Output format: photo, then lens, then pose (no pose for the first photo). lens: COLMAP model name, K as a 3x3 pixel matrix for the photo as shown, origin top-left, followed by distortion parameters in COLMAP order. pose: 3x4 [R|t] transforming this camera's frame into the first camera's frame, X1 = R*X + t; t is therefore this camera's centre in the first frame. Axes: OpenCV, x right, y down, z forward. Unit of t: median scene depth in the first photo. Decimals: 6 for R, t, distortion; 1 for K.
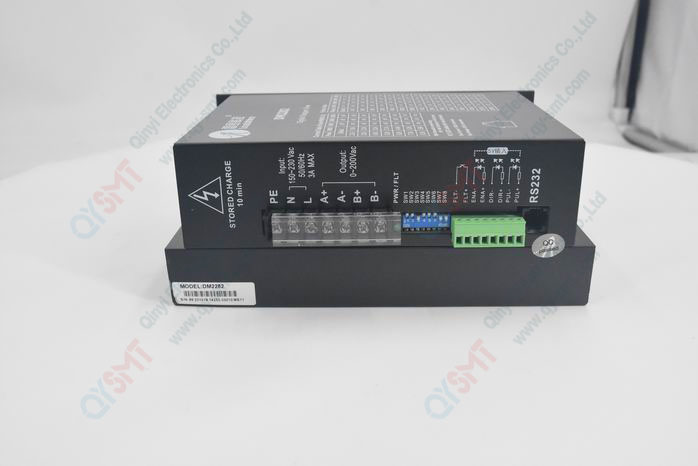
lens RADIAL K [[669.6, 0, 349.0], [0, 669.6, 233.0], [0, 0, 1]] dist [-0.000824, -0.003939]
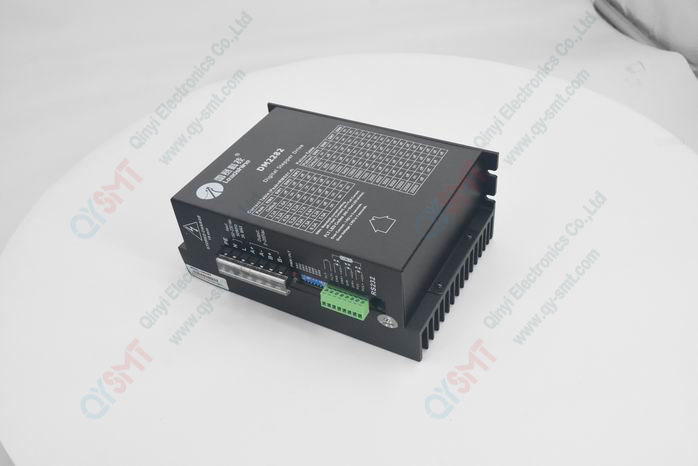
lens RADIAL K [[669.6, 0, 349.0], [0, 669.6, 233.0], [0, 0, 1]] dist [-0.000824, -0.003939]
pose [[0.879808, 0.258976, -0.398584, 0.756584], [-0.097391, 0.918968, 0.382116, -0.696140], [0.465244, -0.297370, 0.833738, -0.153595]]
